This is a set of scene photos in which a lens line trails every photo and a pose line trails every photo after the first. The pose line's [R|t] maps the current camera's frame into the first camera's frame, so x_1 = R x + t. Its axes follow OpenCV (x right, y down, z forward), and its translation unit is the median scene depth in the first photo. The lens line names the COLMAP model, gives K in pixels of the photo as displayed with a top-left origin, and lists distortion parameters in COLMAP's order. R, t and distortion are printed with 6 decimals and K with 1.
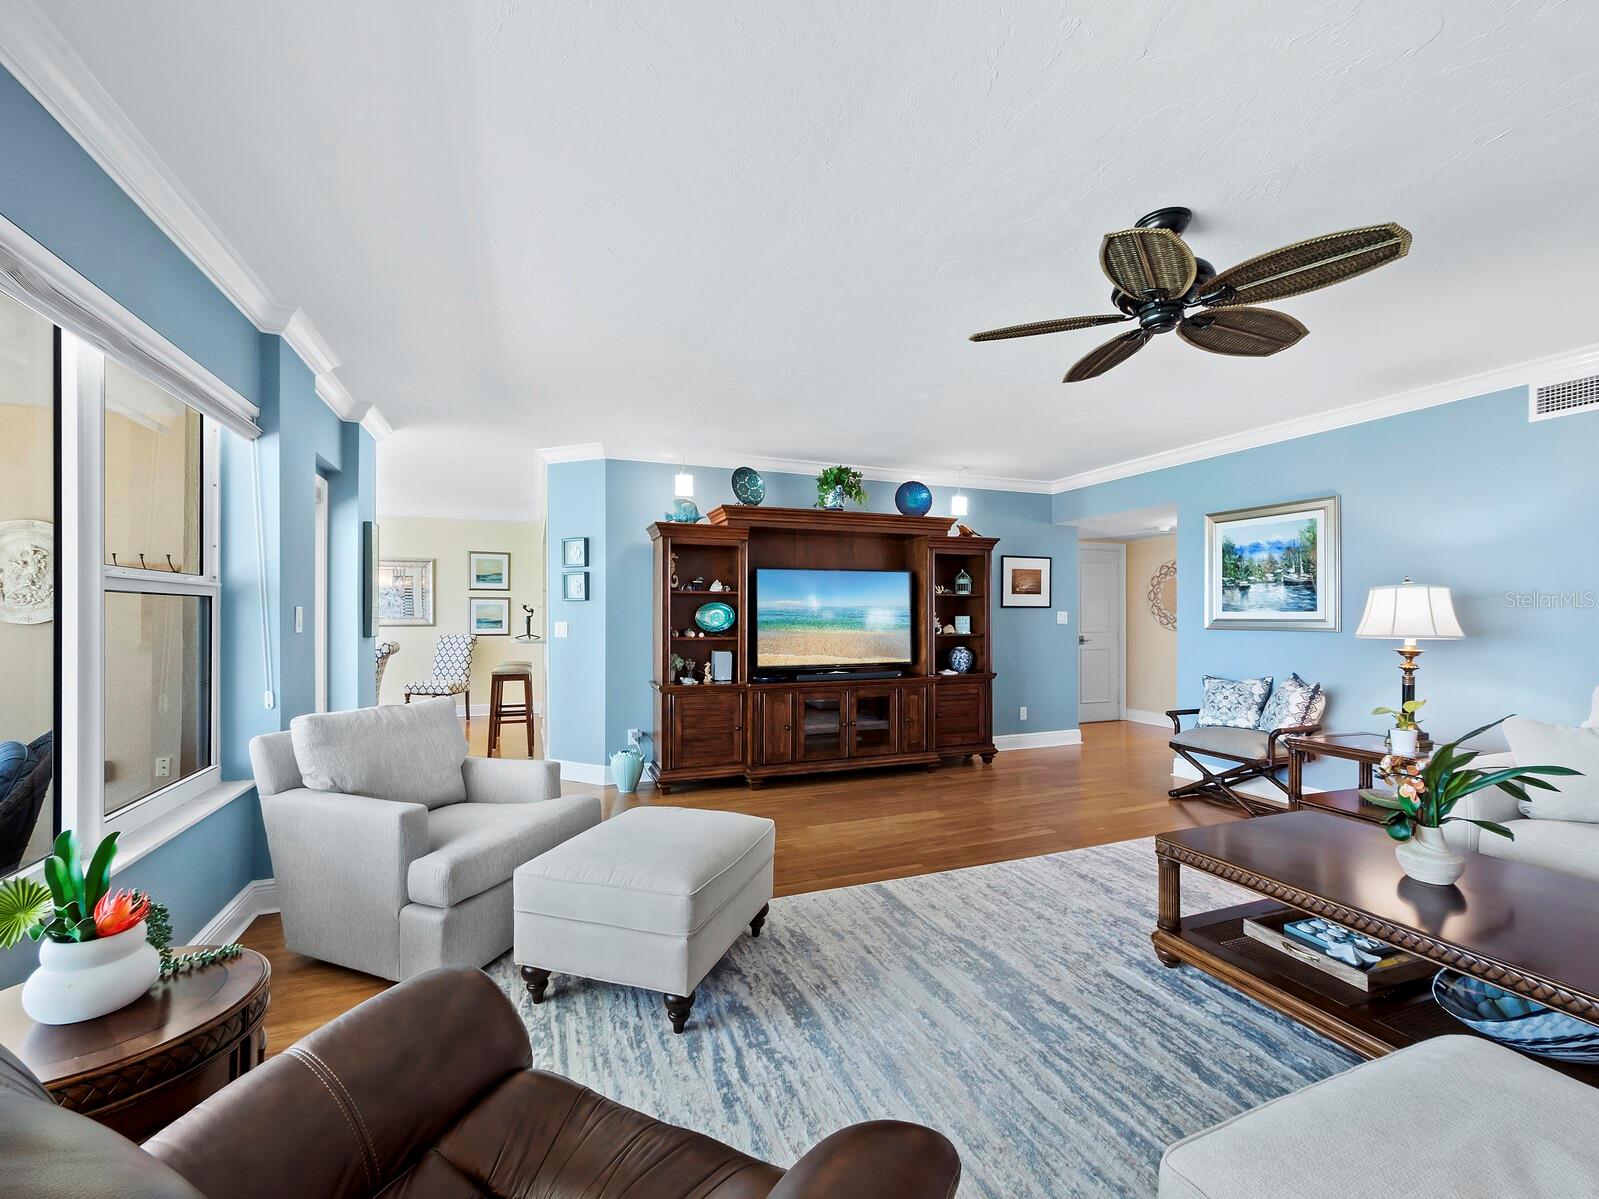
lens RADIAL K [[685.5, 0, 788.5], [0, 685.5, 609.5], [0, 0, 1]] dist [-0.002946, 0.003764]
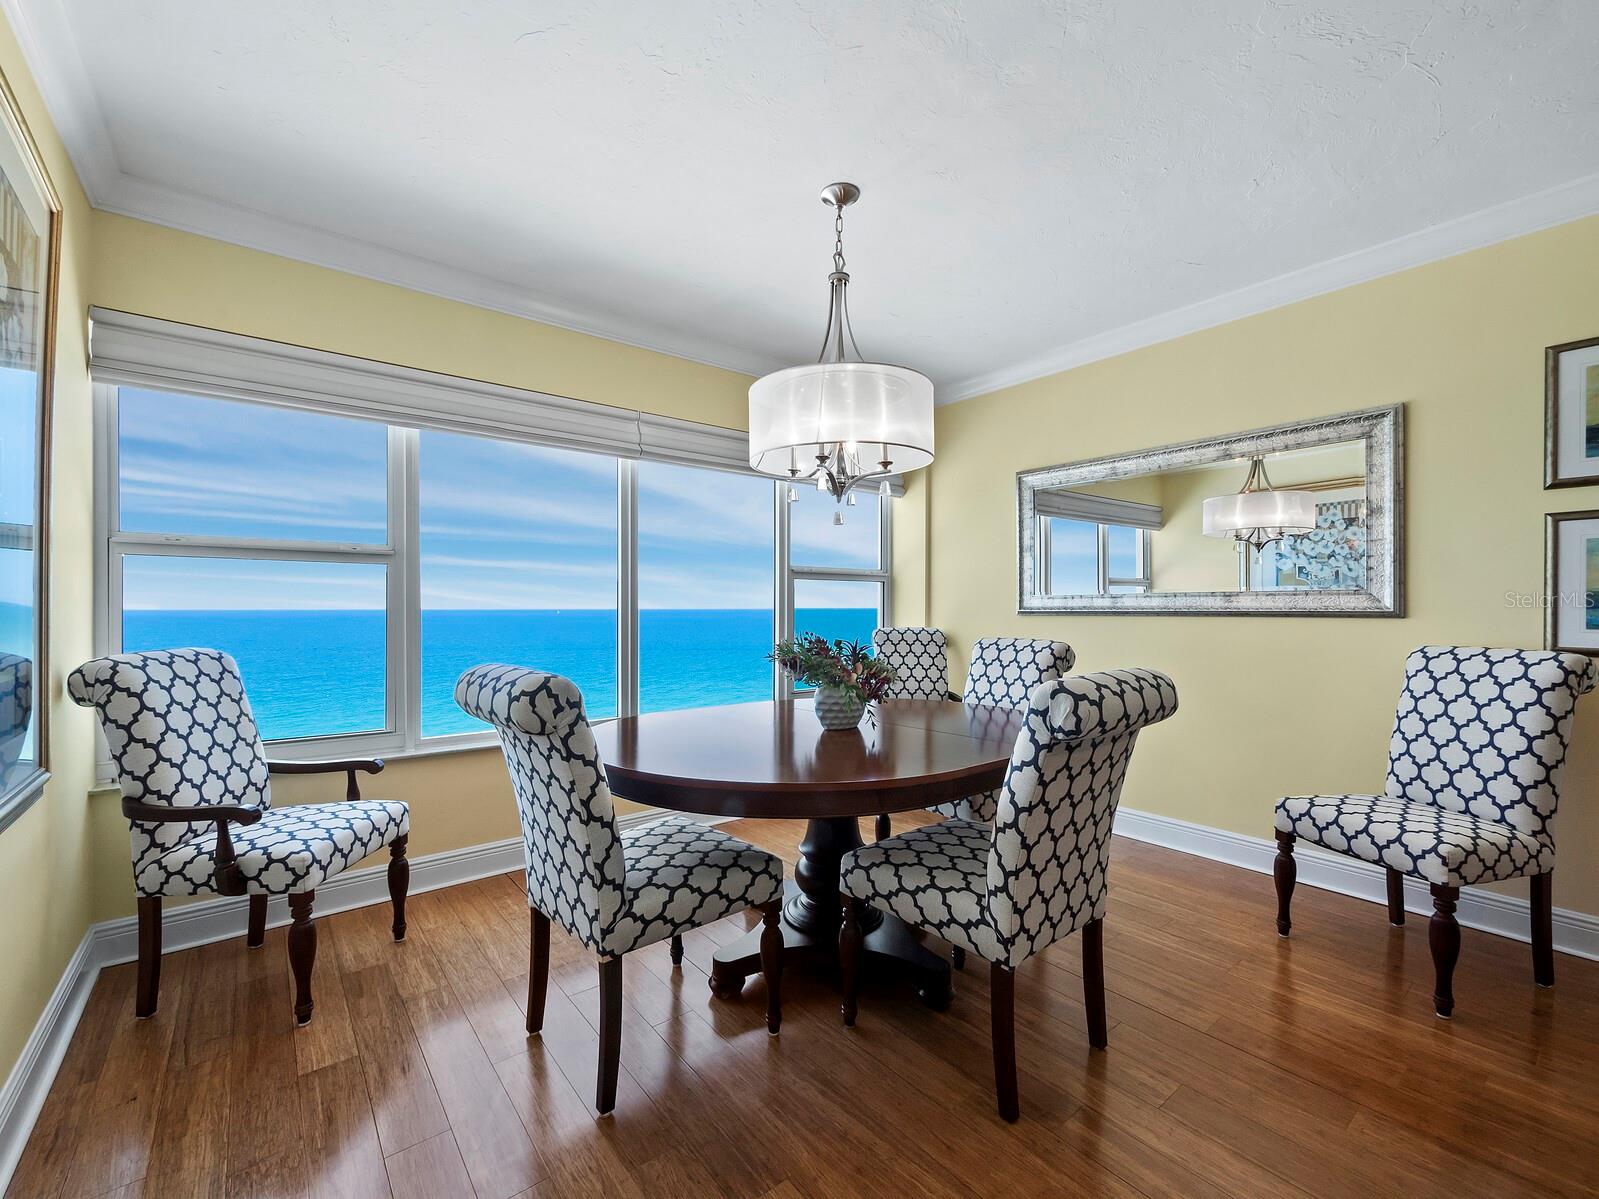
lens RADIAL K [[685.5, 0, 802.4], [0, 685.5, 604.1], [0, 0, 1]] dist [-0.002946, 0.003764]
pose [[0.310509, 0.002064, -0.950568, -0.311154], [0.002697, 0.999992, 0.003053, 0.017409], [0.950567, -0.003512, 0.310501, 0.658647]]
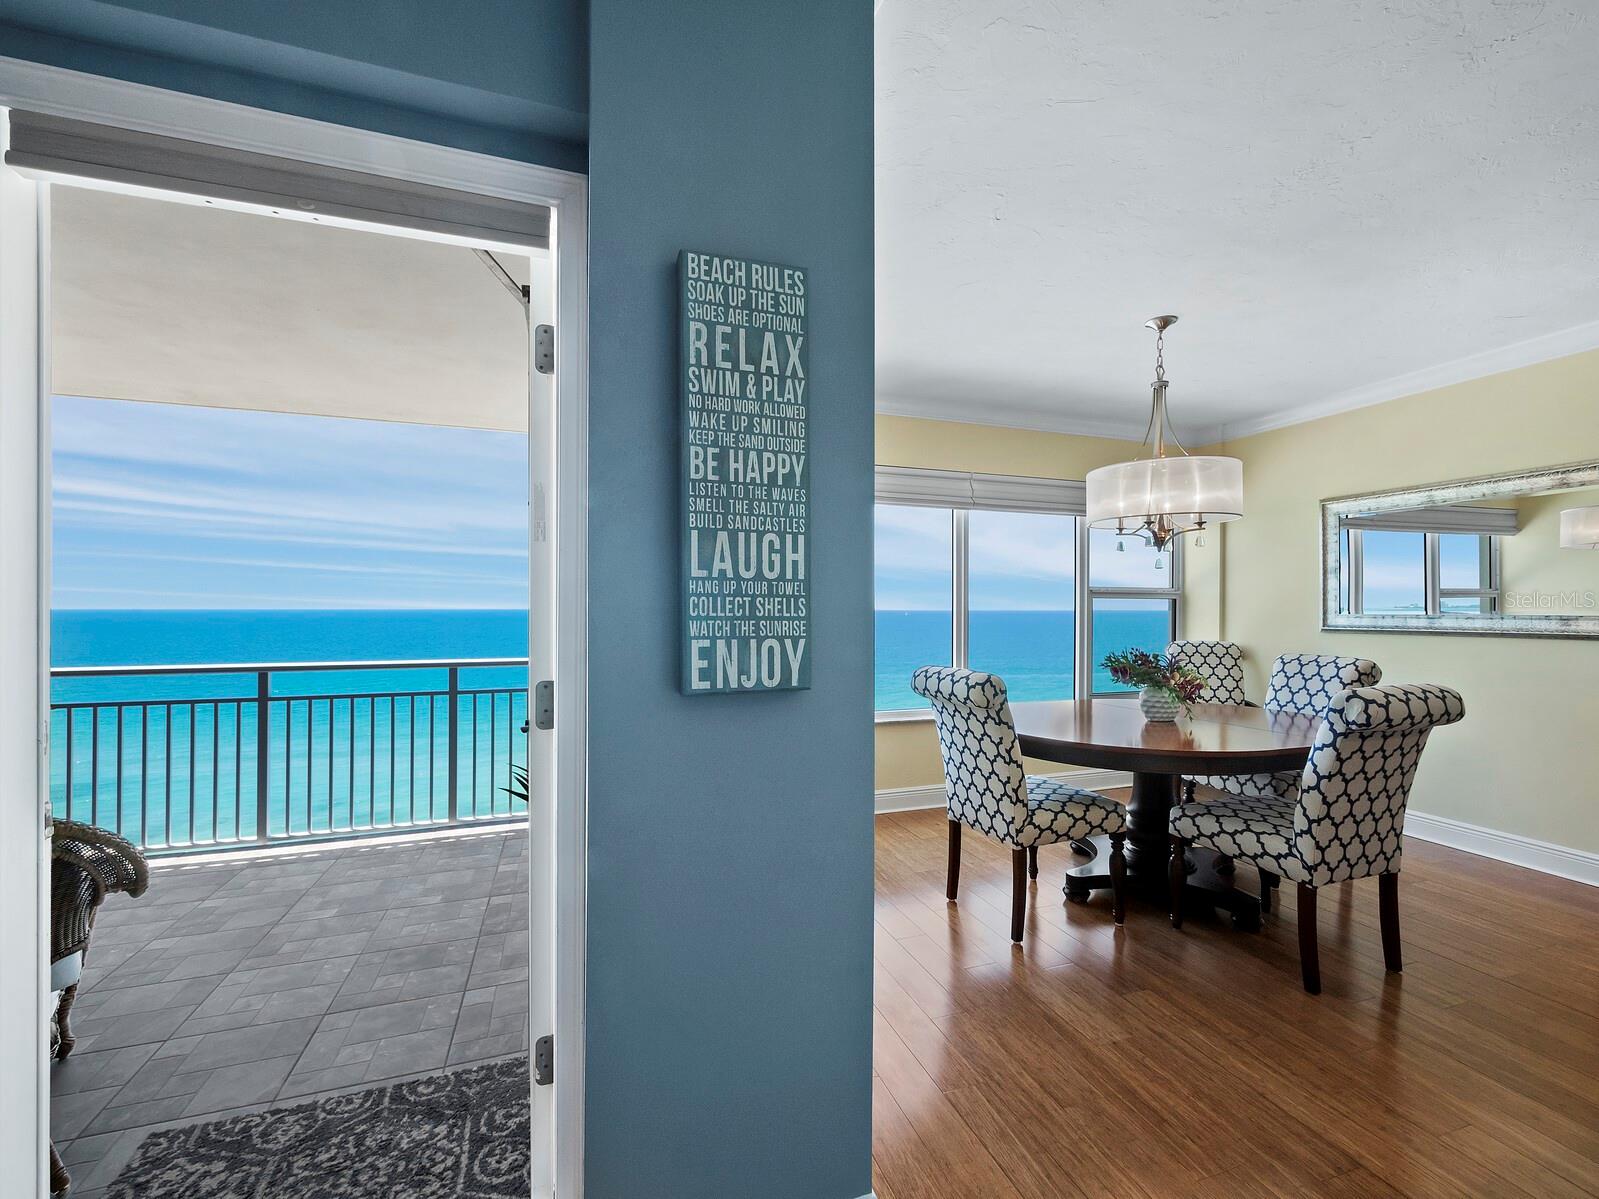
lens RADIAL K [[685.5, 0, 798.1], [0, 685.5, 604.6], [0, 0, 1]] dist [-0.002946, 0.003764]
pose [[-0.034072, 0.000501, -0.999419, -0.191209], [0.002873, 0.999996, 0.000403, 0.004874], [0.999415, -0.002858, -0.034073, 0.574672]]
